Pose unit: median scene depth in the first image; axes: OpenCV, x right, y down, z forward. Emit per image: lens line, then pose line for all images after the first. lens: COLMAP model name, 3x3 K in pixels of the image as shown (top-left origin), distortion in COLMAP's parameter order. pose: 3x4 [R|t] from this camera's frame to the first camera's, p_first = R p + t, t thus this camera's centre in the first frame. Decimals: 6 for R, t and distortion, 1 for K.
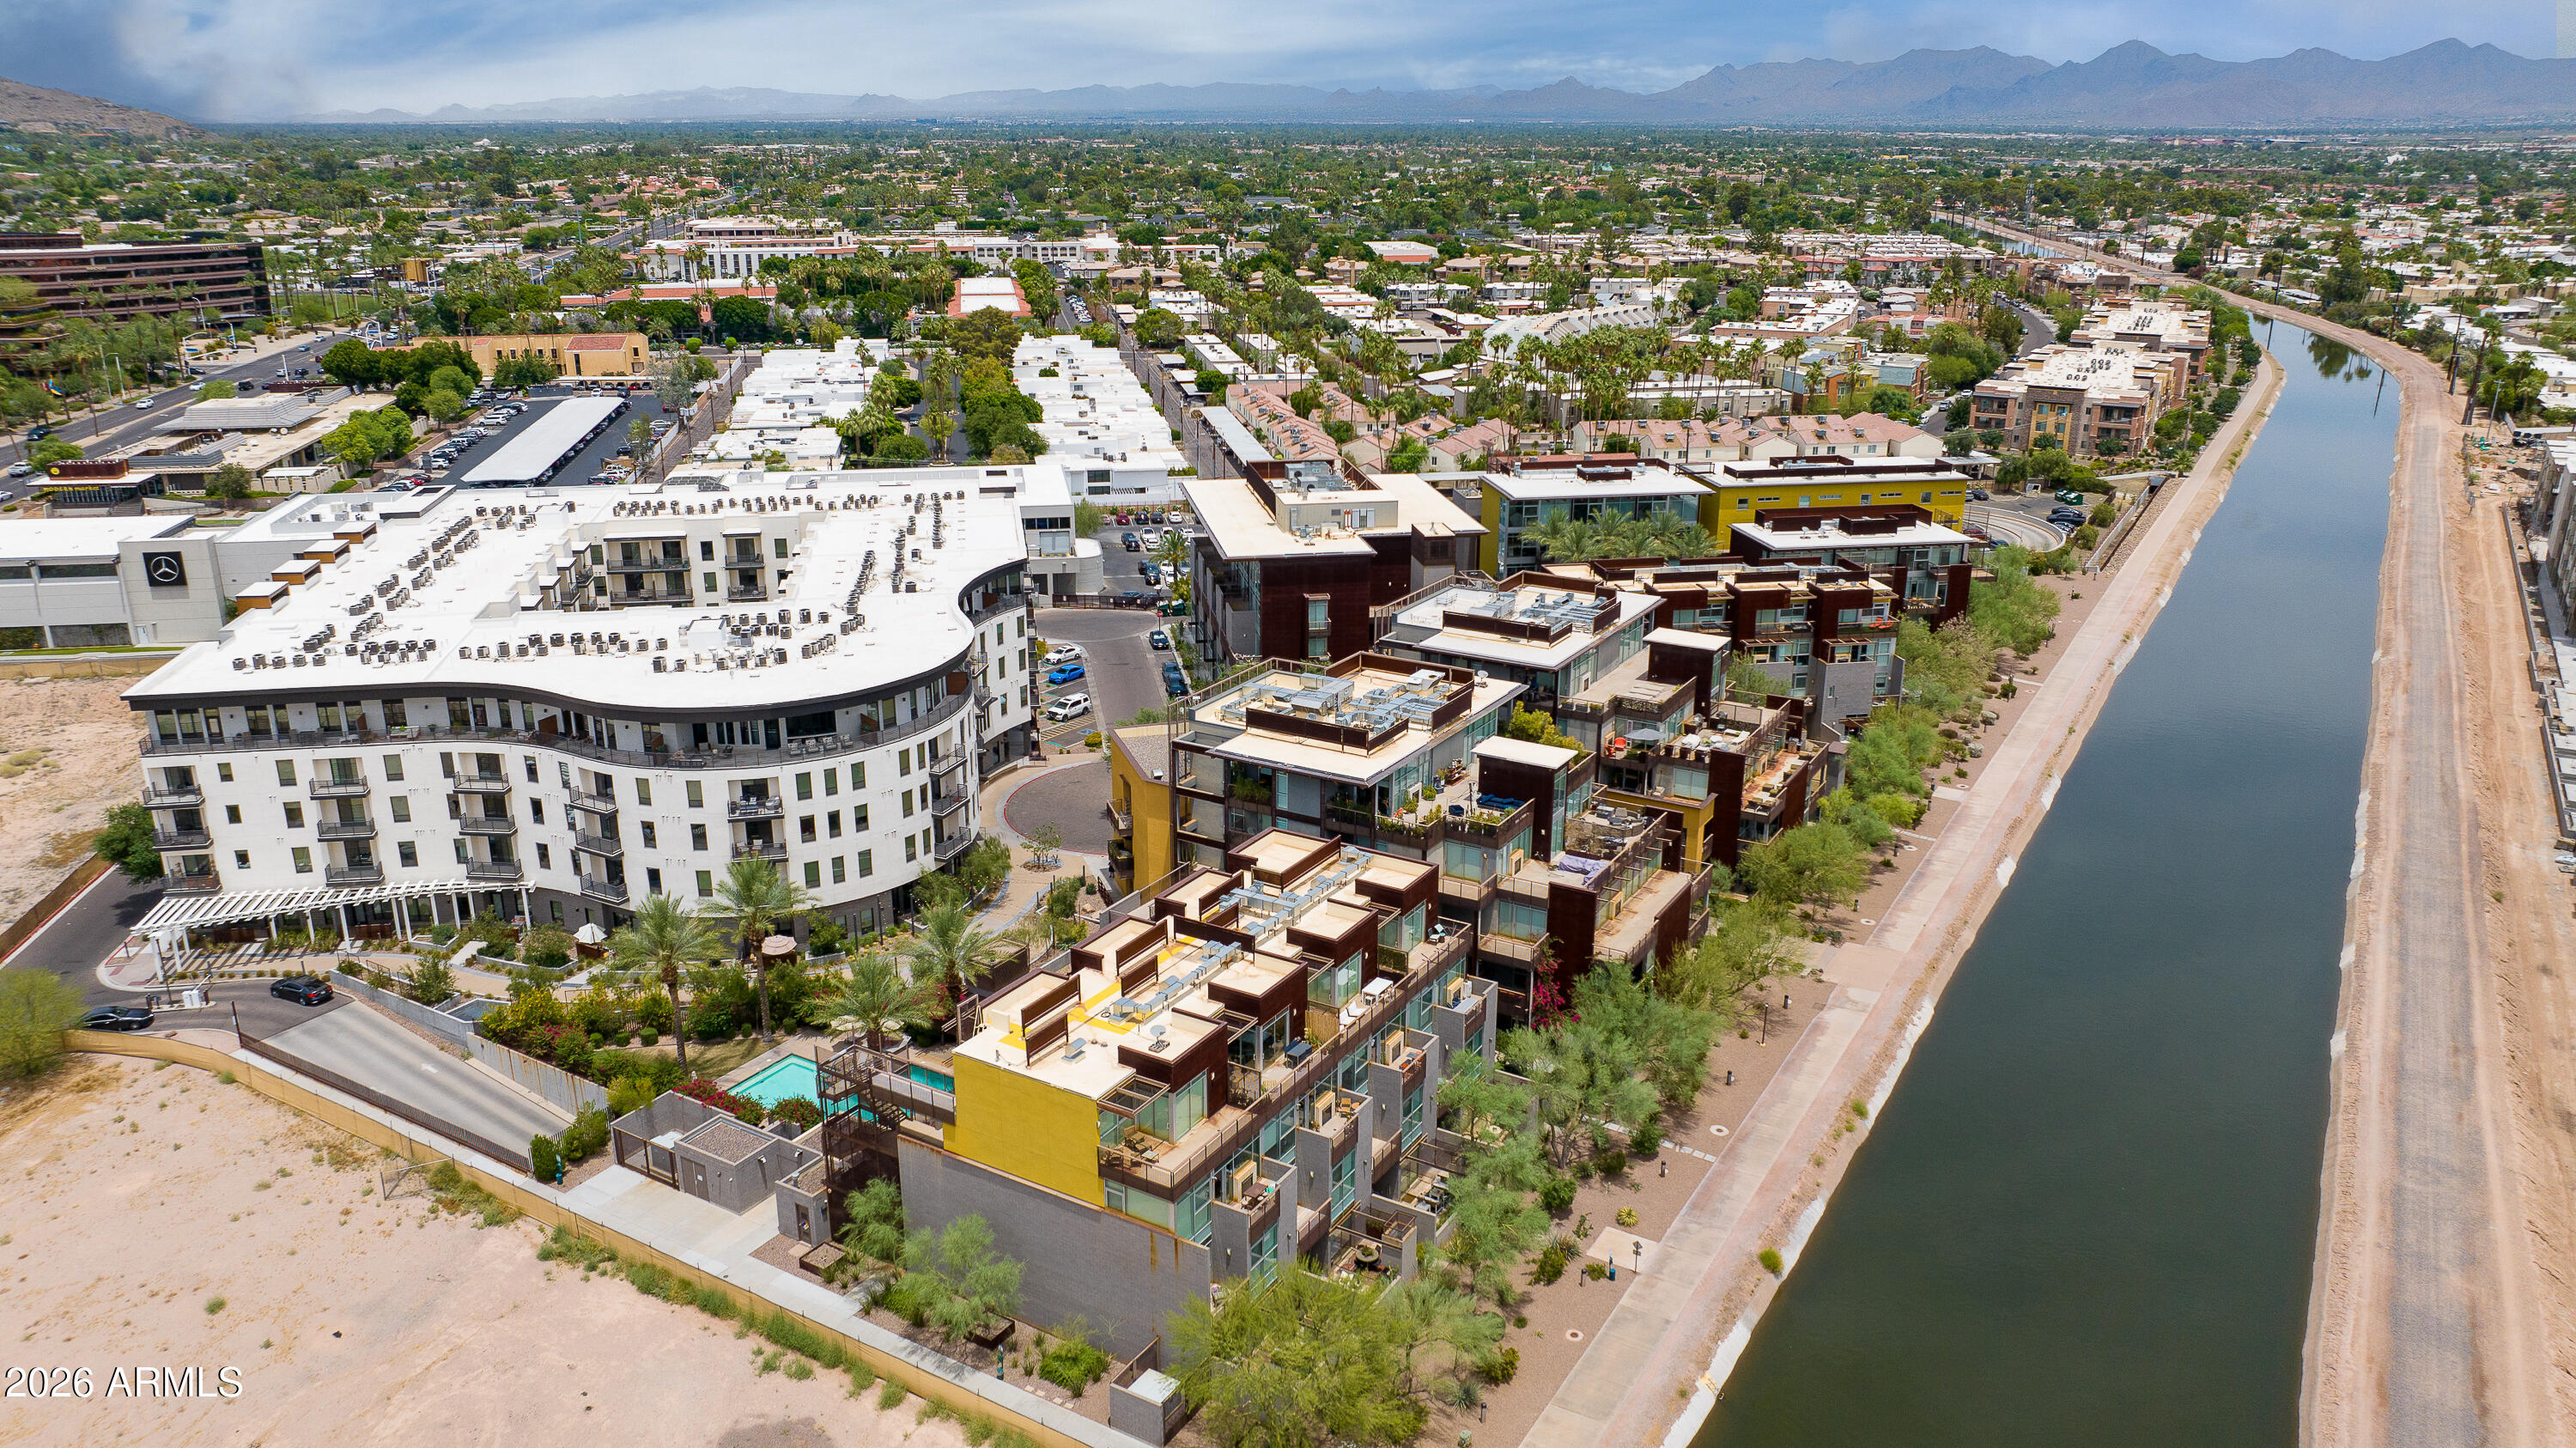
lens RADIAL K [[1833.8, 0, 1288.0], [0, 1833.8, 724.0], [0, 0, 1]] dist [-0.001477, -0.027942]
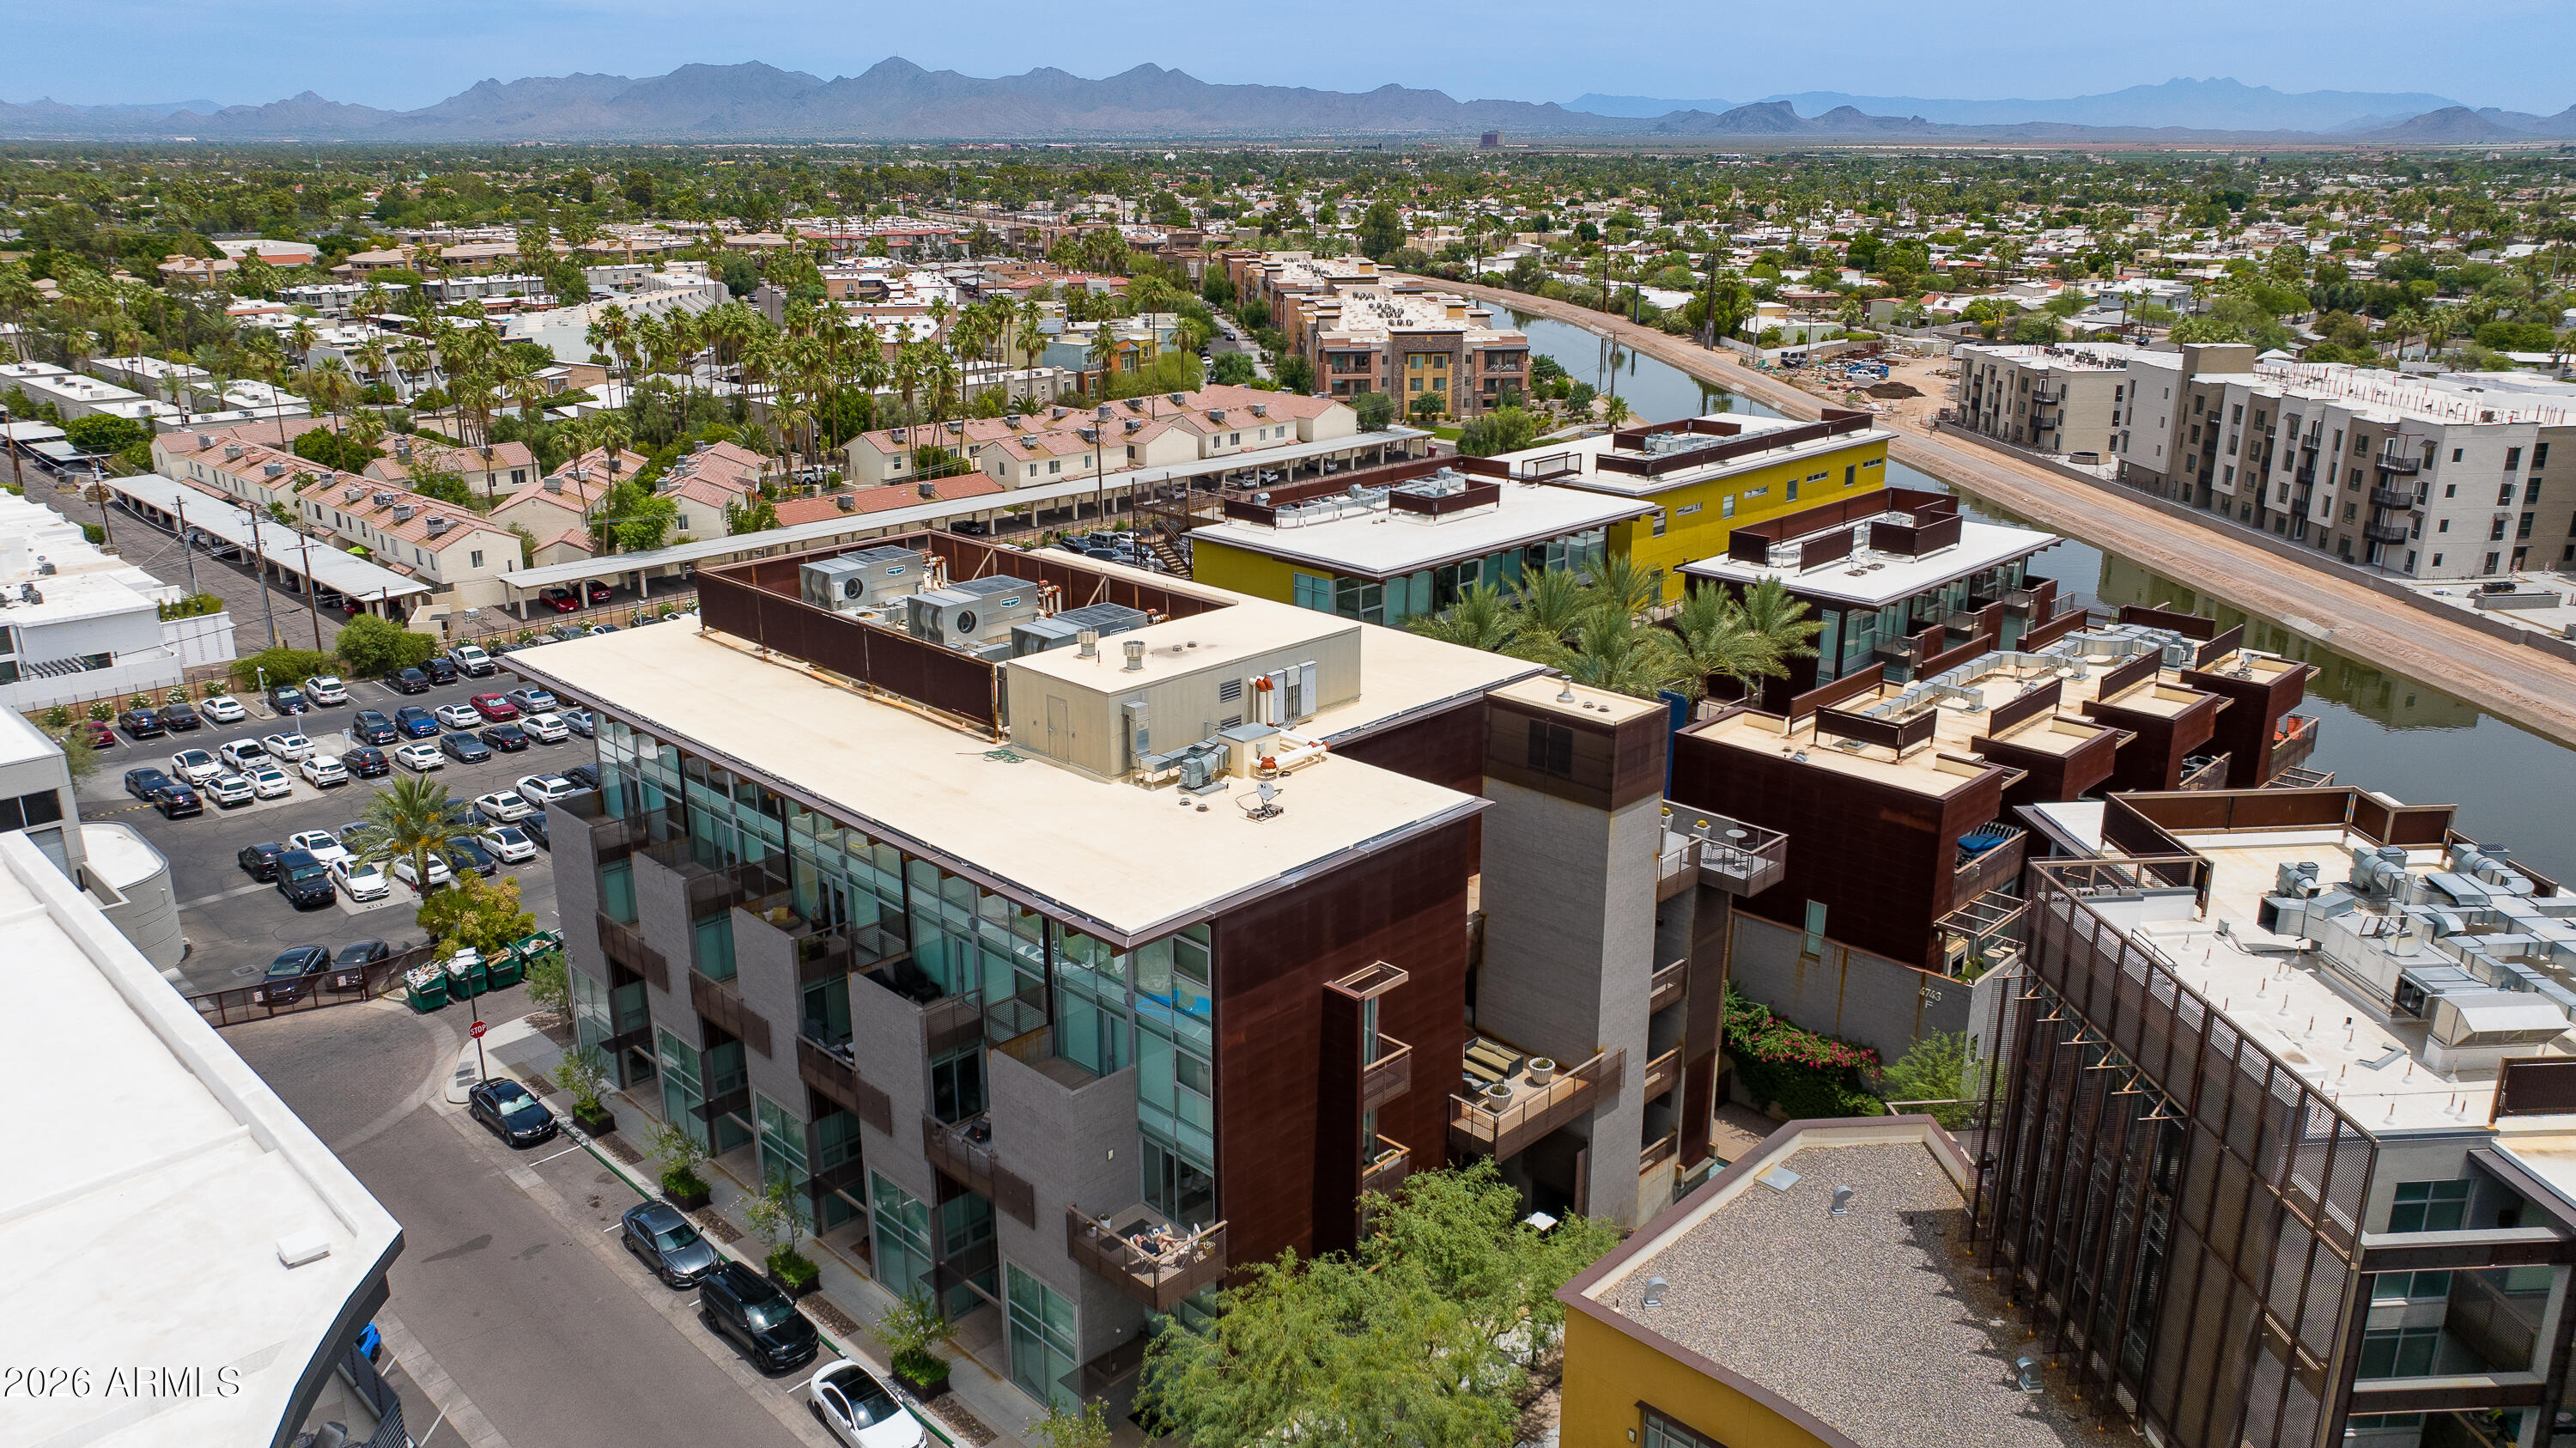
lens RADIAL K [[1837.4, 0, 1288.0], [0, 1837.4, 724.0], [0, 0, 1]] dist [-0.049386, 0.063704]
pose [[0.812797, -0.179334, 0.554257, -0.194196], [0.185019, 0.981644, 0.046294, -0.161112], [-0.552385, 0.064921, 0.831057, 0.945868]]
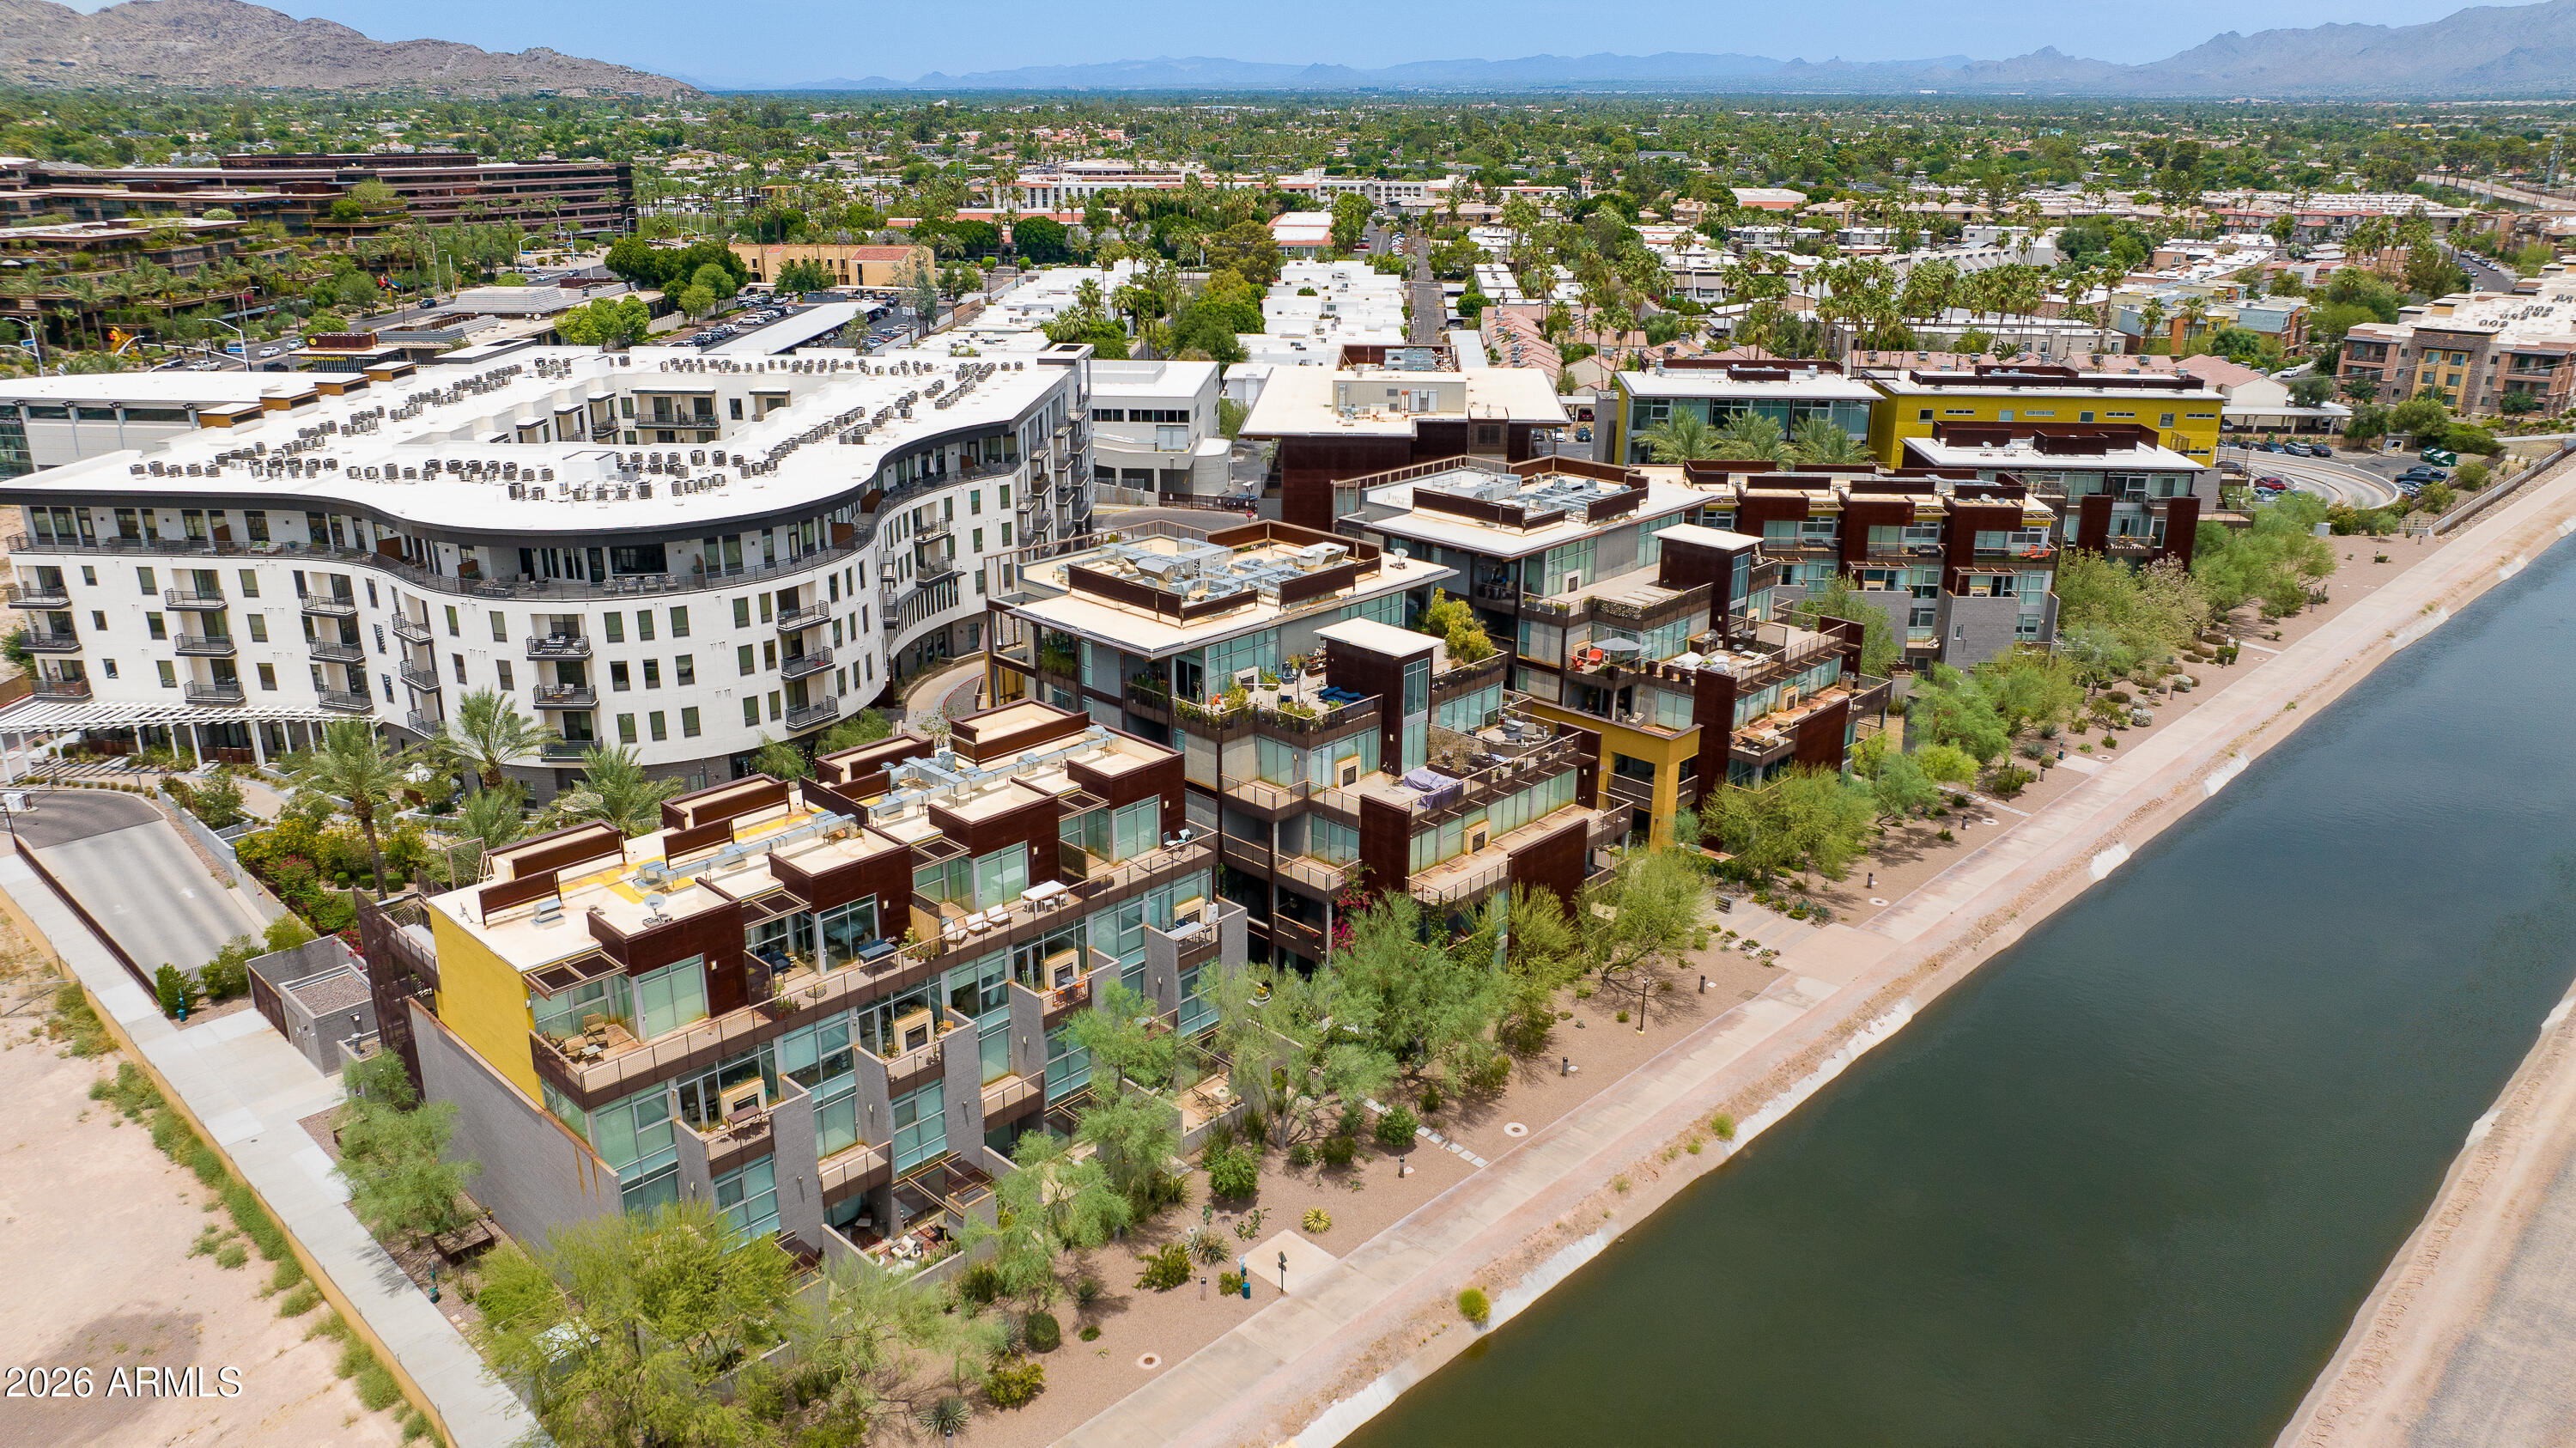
lens RADIAL K [[1837.4, 0, 1288.0], [0, 1837.4, 724.0], [0, 0, 1]] dist [-0.049386, 0.063704]
pose [[0.972139, 0.077333, -0.221282, 0.243834], [-0.074564, 0.996998, 0.020851, 0.035851], [0.222230, -0.003771, 0.974987, 0.191549]]
